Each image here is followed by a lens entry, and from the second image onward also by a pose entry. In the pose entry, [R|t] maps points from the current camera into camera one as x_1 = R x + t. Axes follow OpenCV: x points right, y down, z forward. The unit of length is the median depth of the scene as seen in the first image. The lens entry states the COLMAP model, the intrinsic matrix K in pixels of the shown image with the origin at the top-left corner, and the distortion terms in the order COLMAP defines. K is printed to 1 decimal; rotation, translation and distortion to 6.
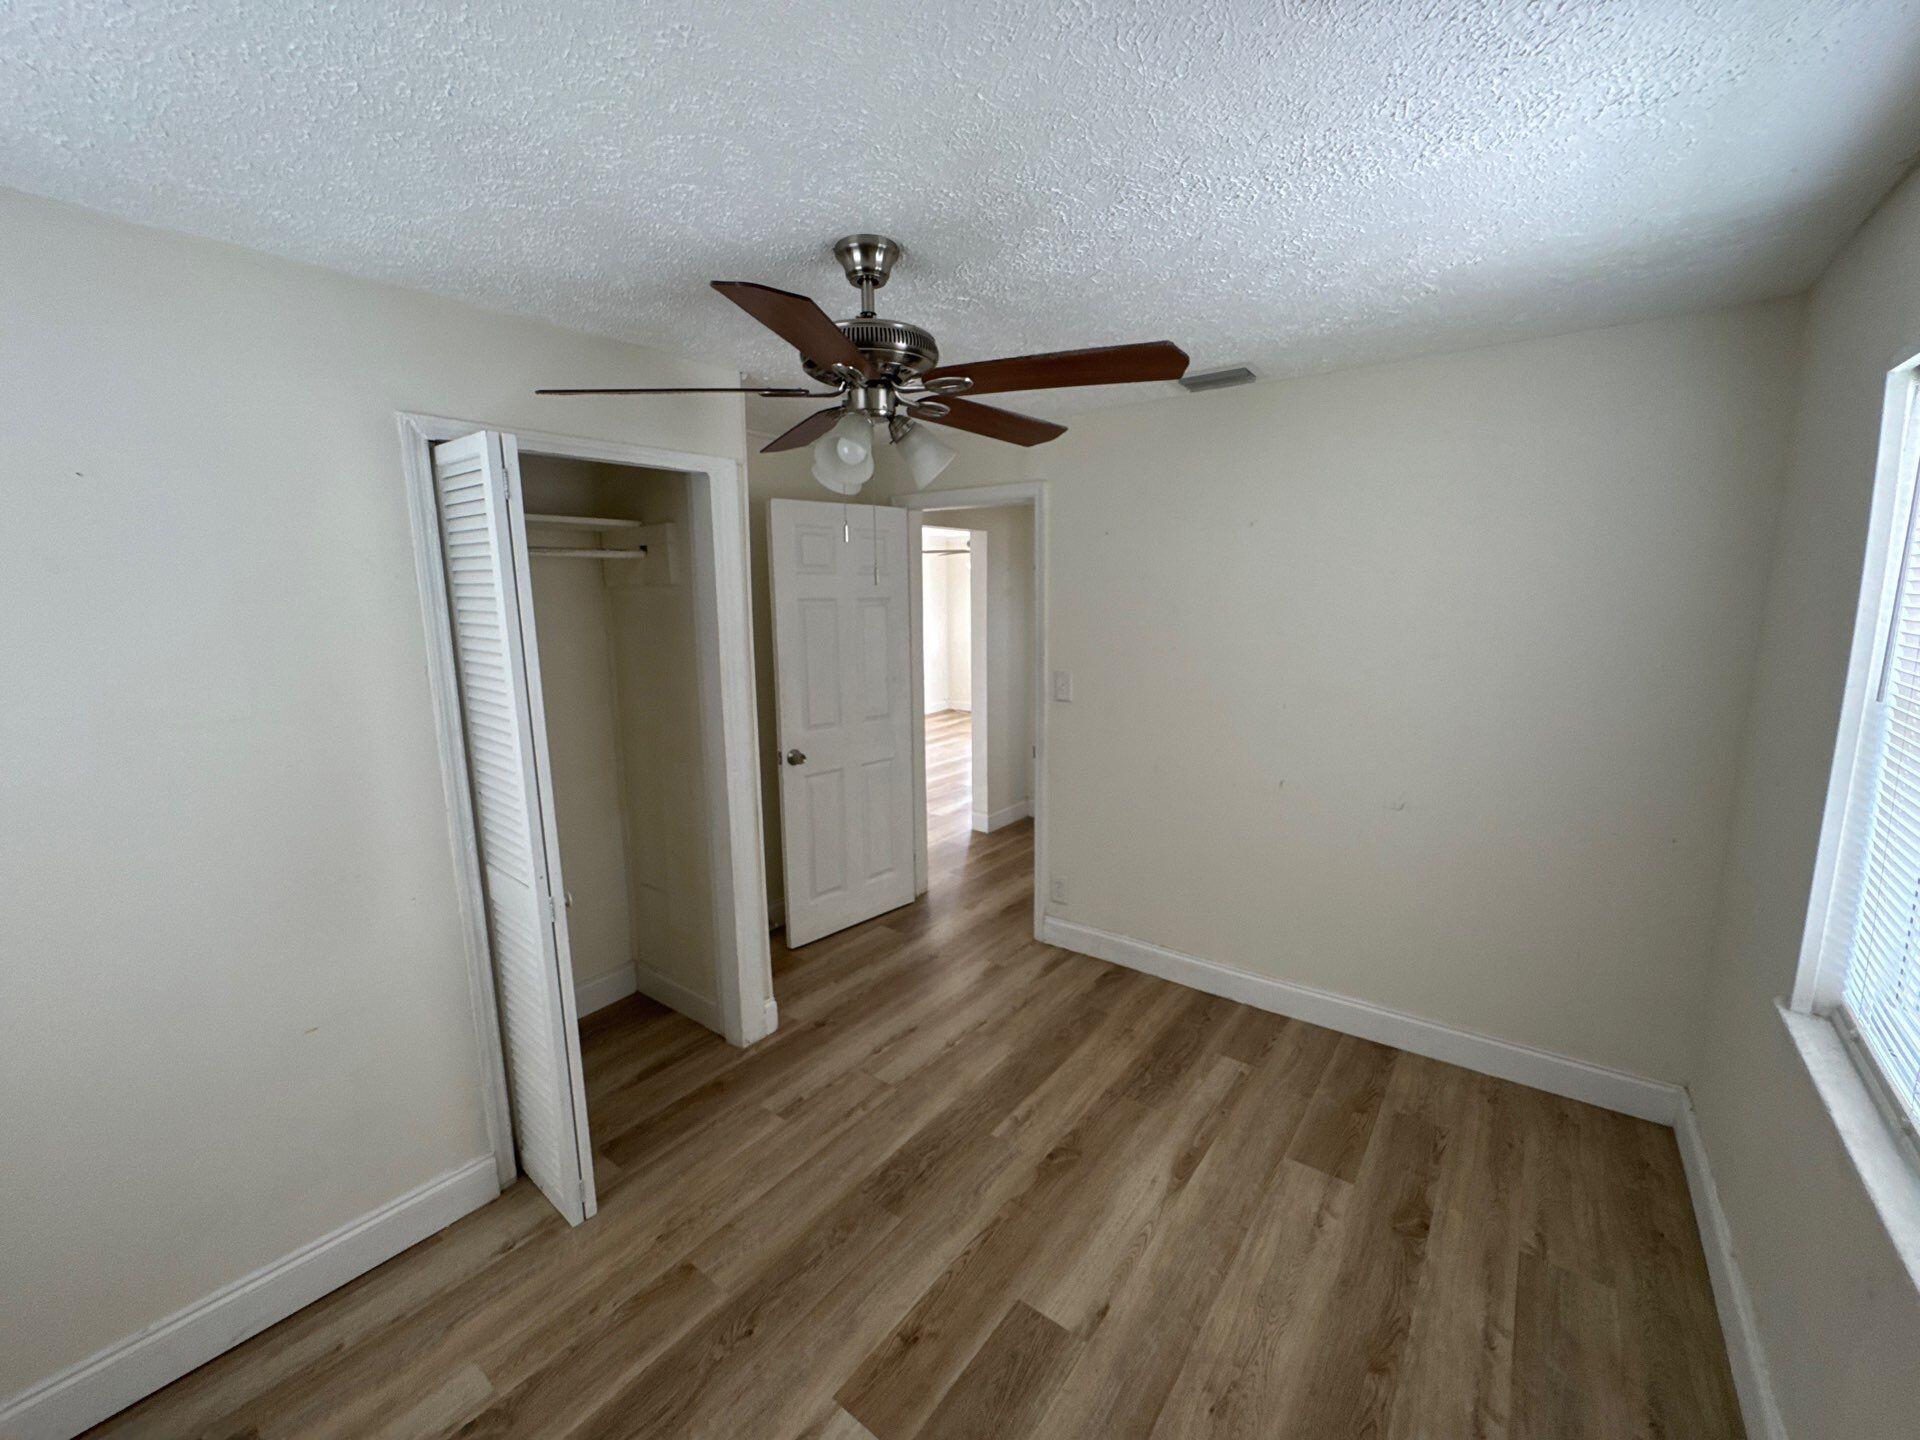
lens RADIAL K [[770.6, 0, 958.6], [0, 770.6, 717.6], [0, 0, 1]] dist [0.000585, -0.000001]
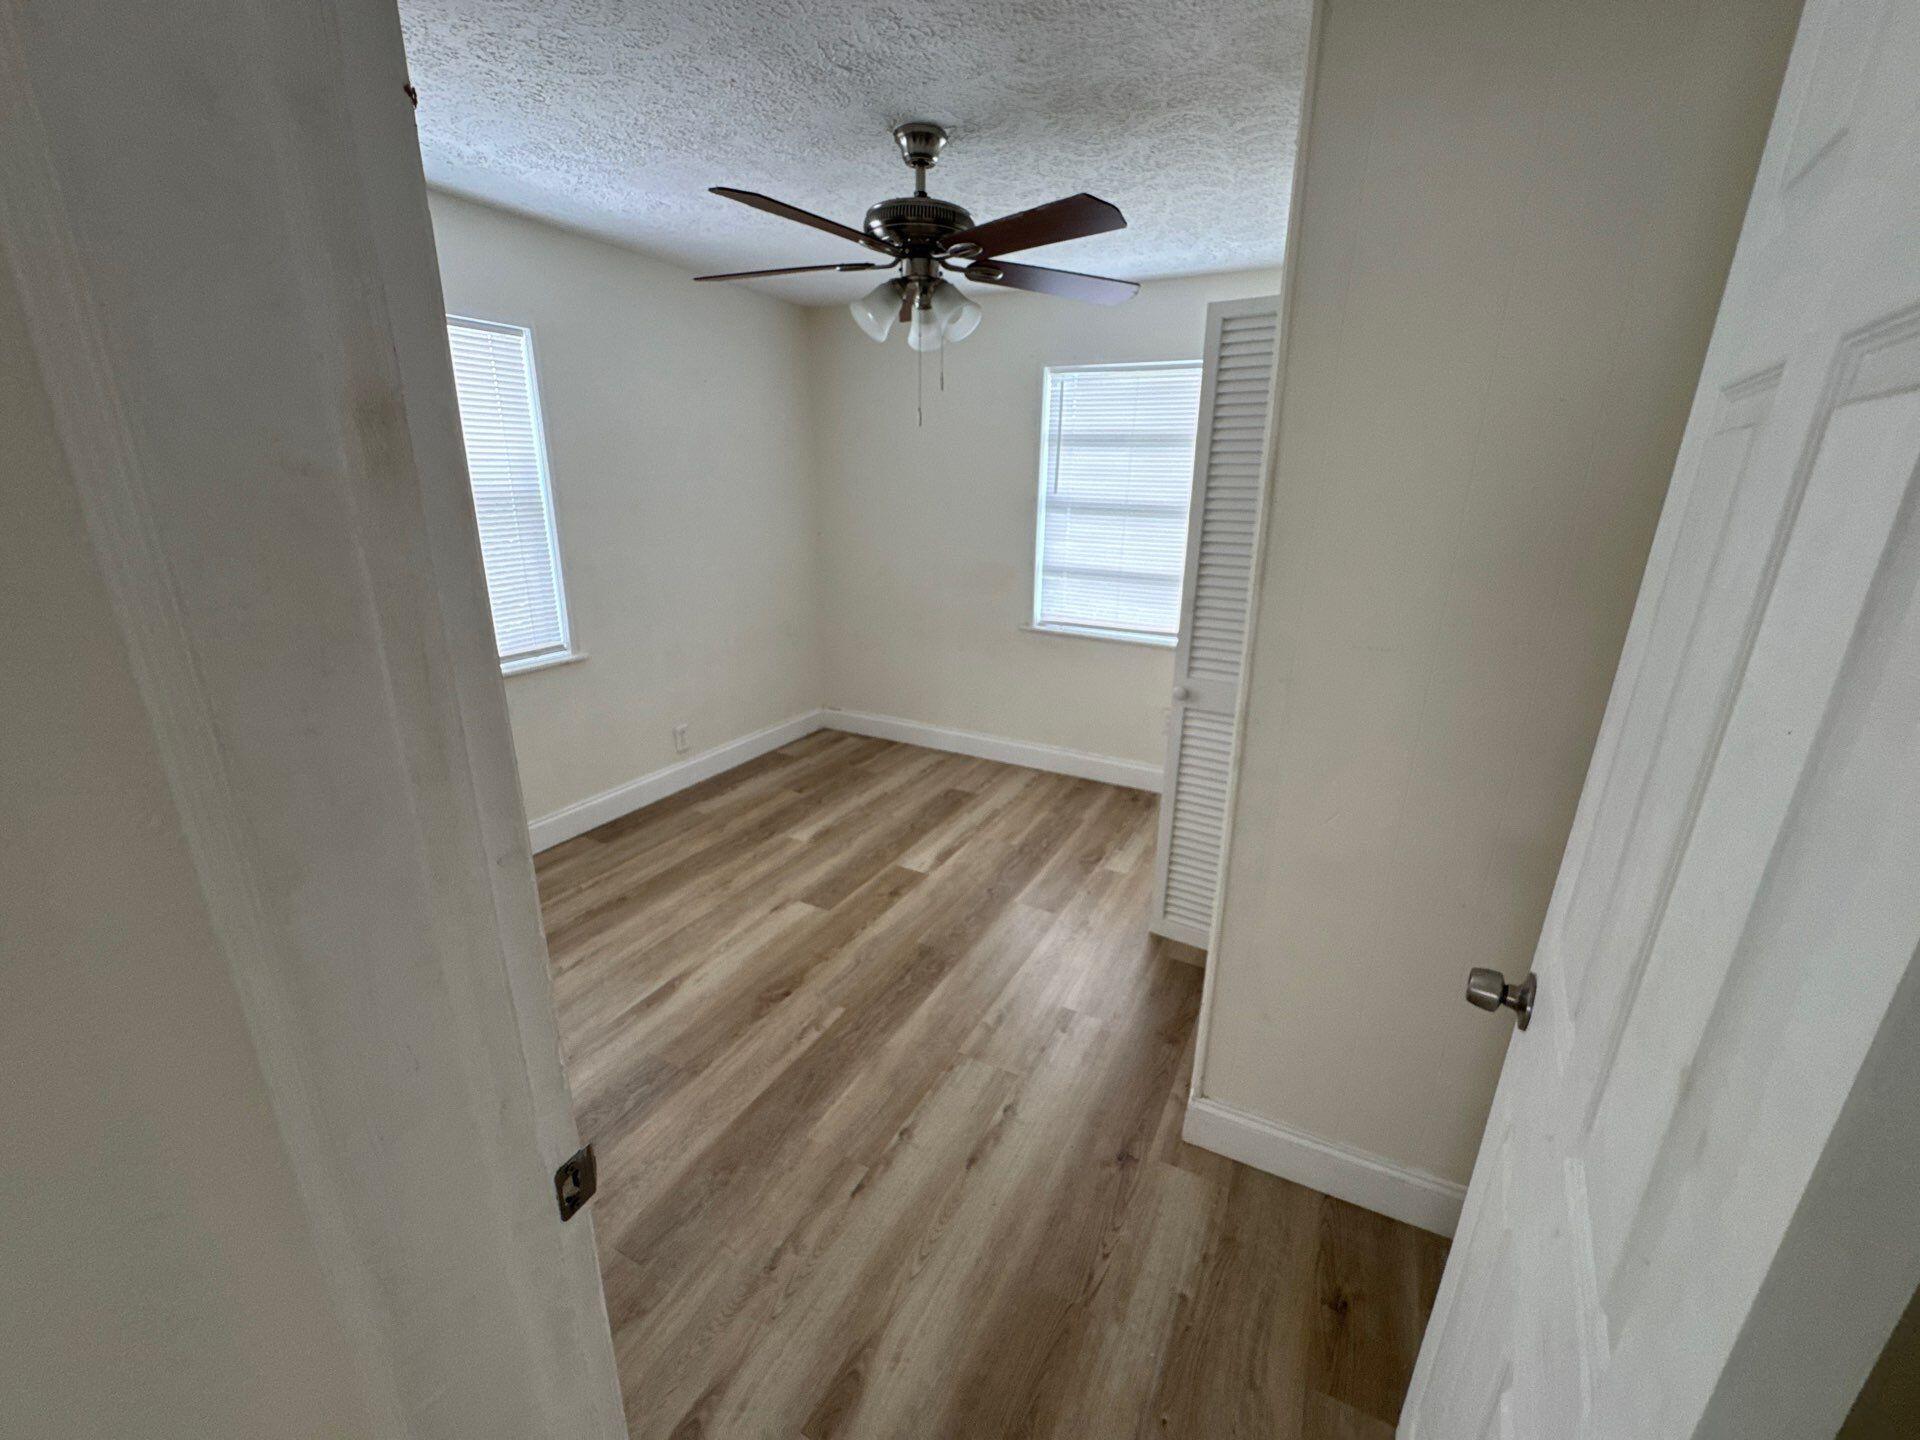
lens RADIAL K [[770.6, 0, 963.2], [0, 770.6, 716.8], [0, 0, 1]] dist [0.000585, -0.000001]
pose [[-0.984256, 0.048128, -0.170068, 0.047345], [-0.033975, 0.892749, 0.449272, -0.256998], [0.173451, 0.447977, -0.877058, 1.894168]]
